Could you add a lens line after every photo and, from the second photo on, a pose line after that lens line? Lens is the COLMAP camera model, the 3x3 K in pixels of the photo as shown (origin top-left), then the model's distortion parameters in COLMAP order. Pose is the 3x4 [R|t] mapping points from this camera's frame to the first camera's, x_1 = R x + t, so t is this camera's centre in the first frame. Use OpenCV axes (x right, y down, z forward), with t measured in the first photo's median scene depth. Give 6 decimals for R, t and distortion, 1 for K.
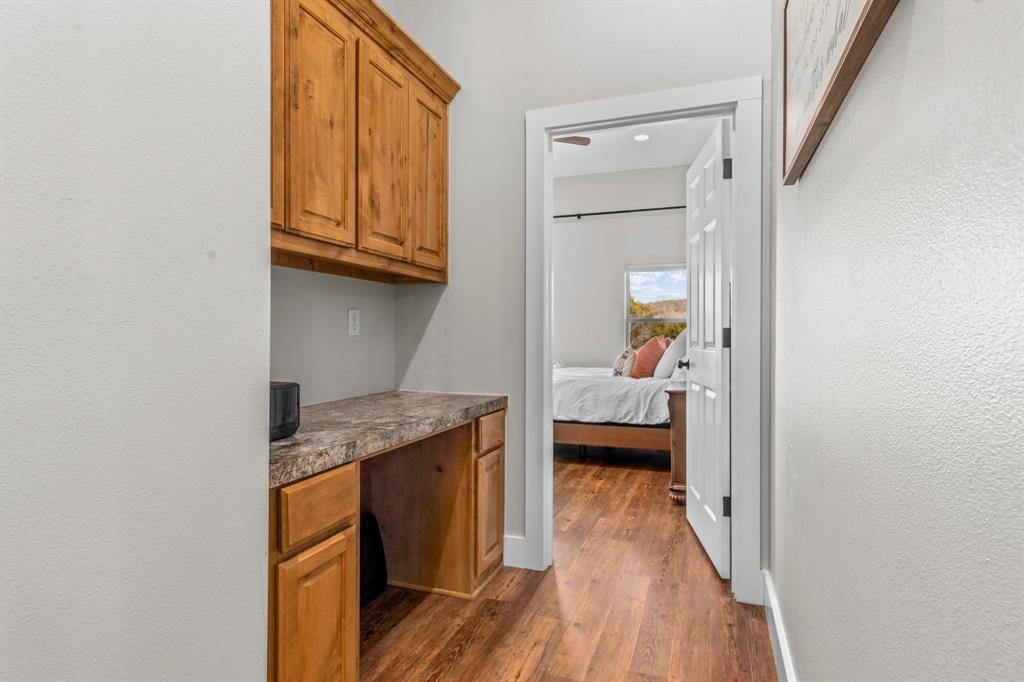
lens RADIAL K [[546.0, 0, 512.3], [0, 546.0, 340.1], [0, 0, 1]] dist [0.010519, -0.001121]
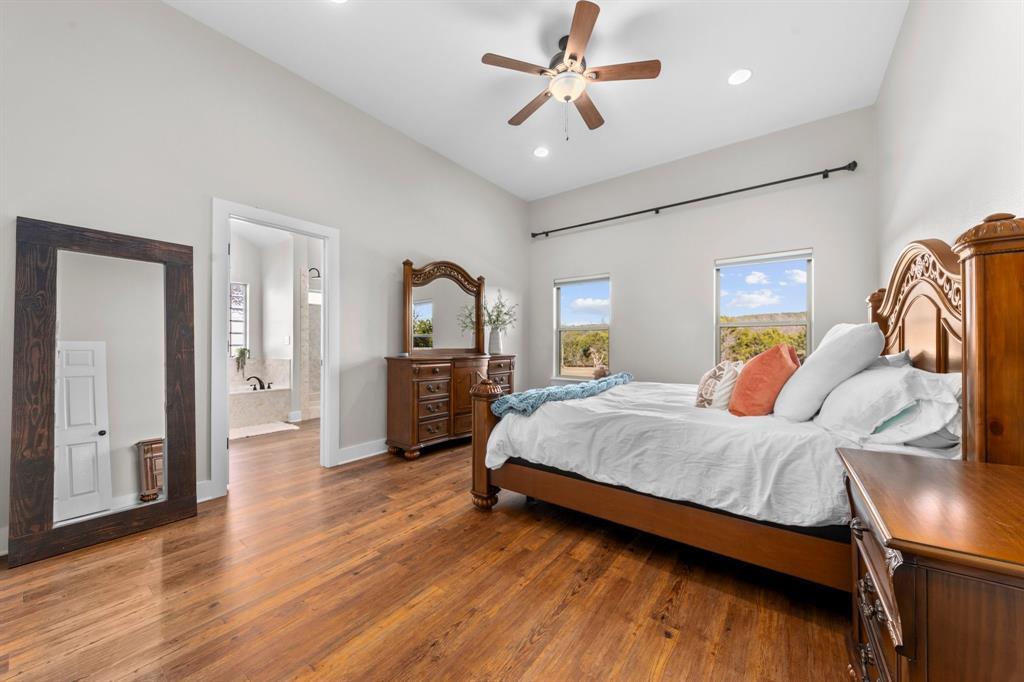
lens RADIAL K [[349.6, 0, 516.7], [0, 349.6, 337.4], [0, 0, 1]] dist [0.012211, 0.000058]
pose [[0.953079, -0.003198, -0.302706, 0.119365], [-0.003096, 0.999789, -0.020310, -0.008007], [0.302707, 0.020295, 0.952868, 0.599465]]
